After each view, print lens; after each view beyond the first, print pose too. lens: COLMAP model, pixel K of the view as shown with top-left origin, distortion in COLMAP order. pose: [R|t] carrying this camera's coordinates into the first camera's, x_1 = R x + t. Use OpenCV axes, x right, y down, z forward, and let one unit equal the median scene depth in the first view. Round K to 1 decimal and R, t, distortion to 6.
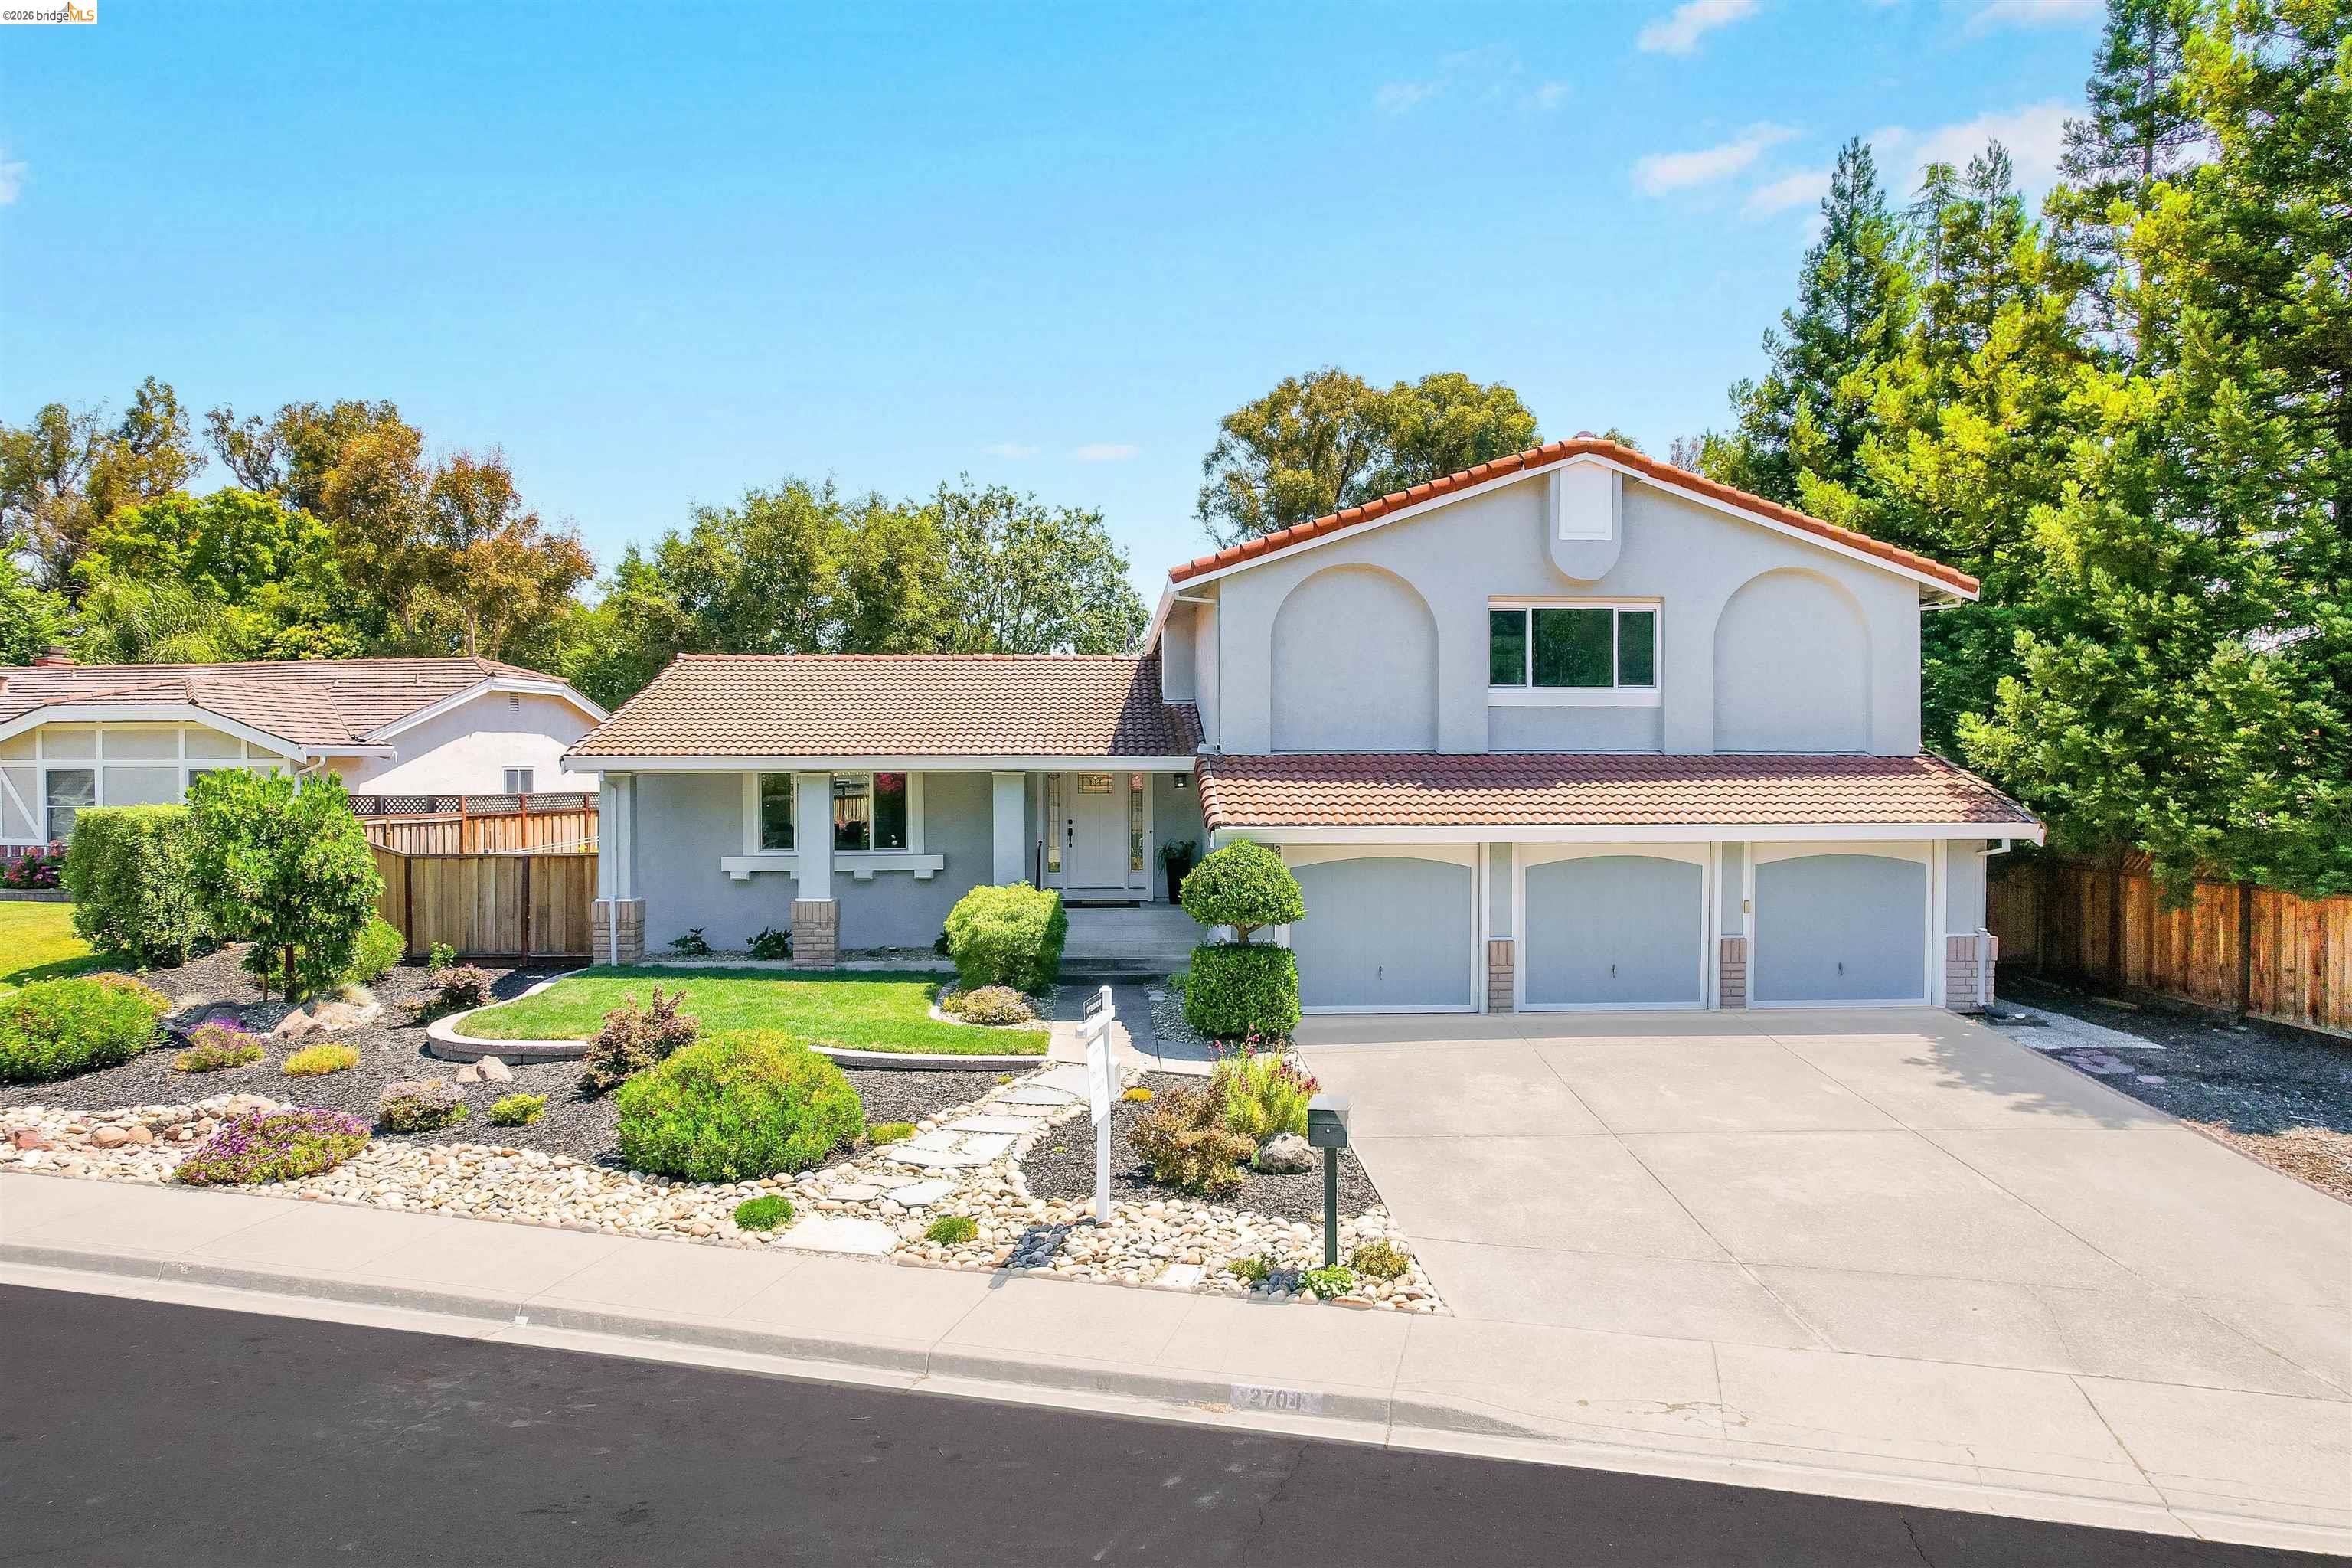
lens RADIAL K [[1503.0, 0, 1176.0], [0, 1503.0, 784.0], [0, 0, 1]] dist [-0.058973, 0.042310]
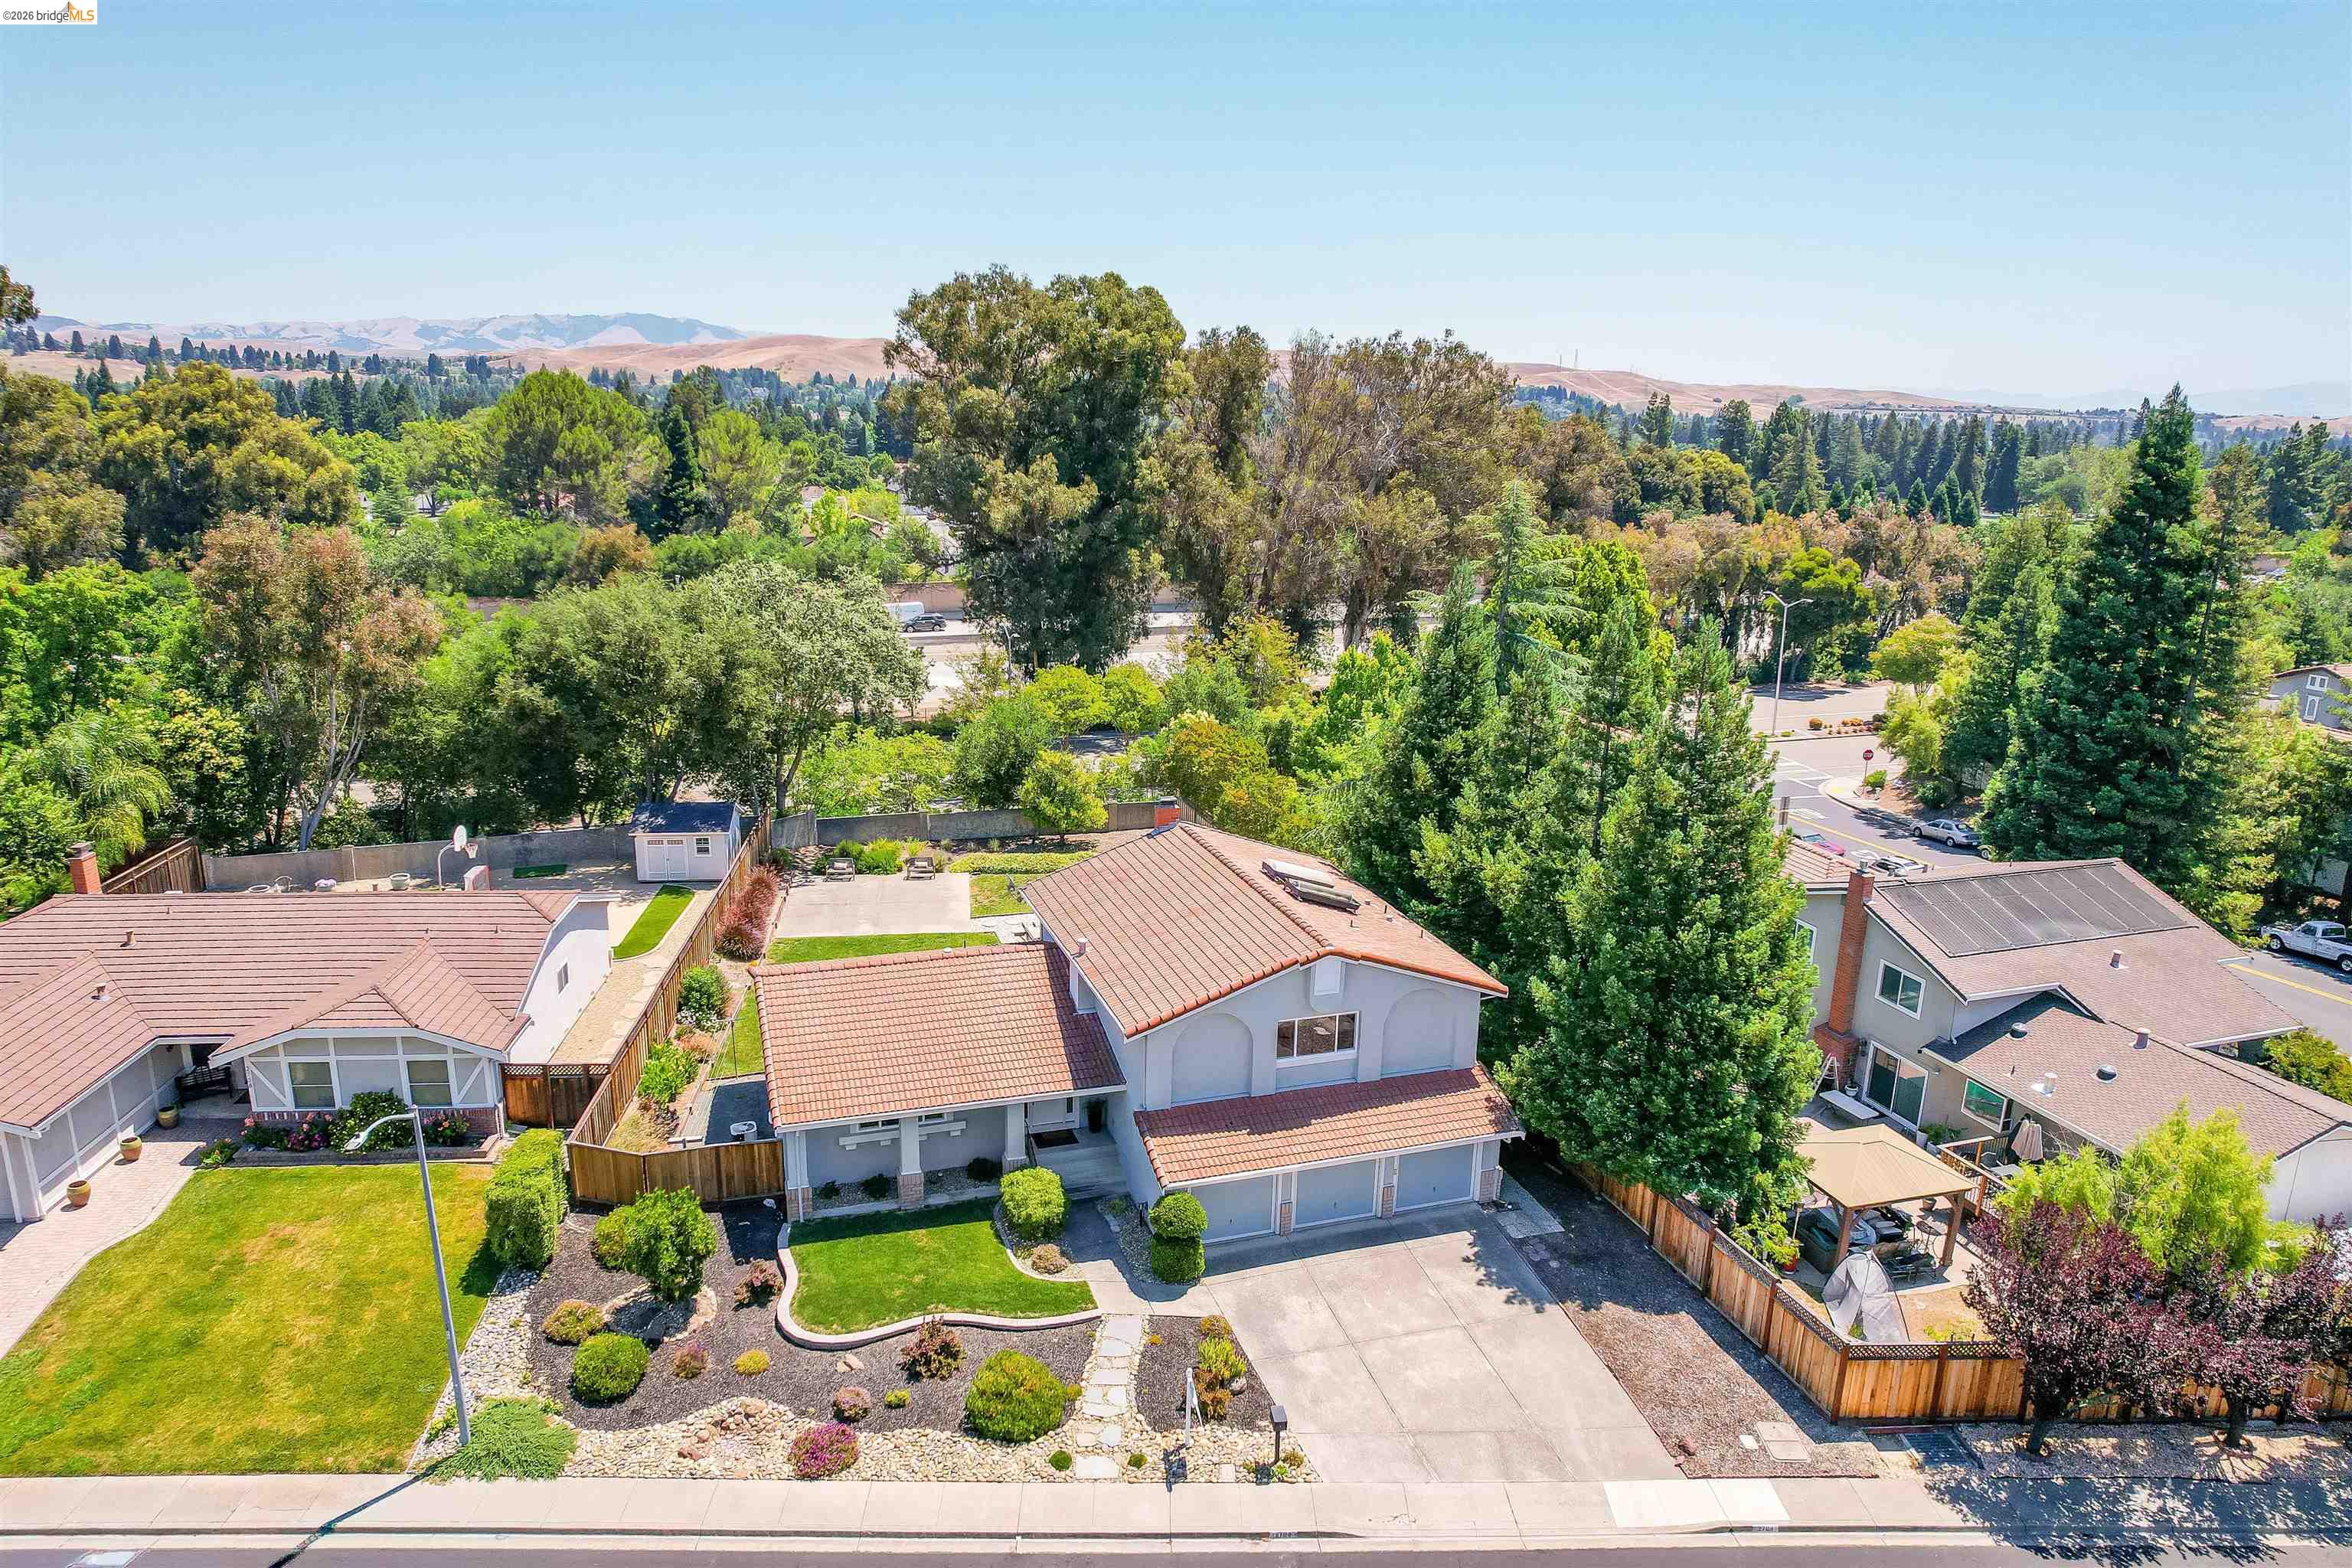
lens RADIAL K [[1503.0, 0, 1176.0], [0, 1503.0, 784.0], [0, 0, 1]] dist [-0.058973, 0.042310]
pose [[0.961951, -0.047573, 0.269050, -0.471803], [-0.018567, 0.971066, 0.238086, -0.966532], [-0.272591, -0.234023, 0.933235, -0.787716]]
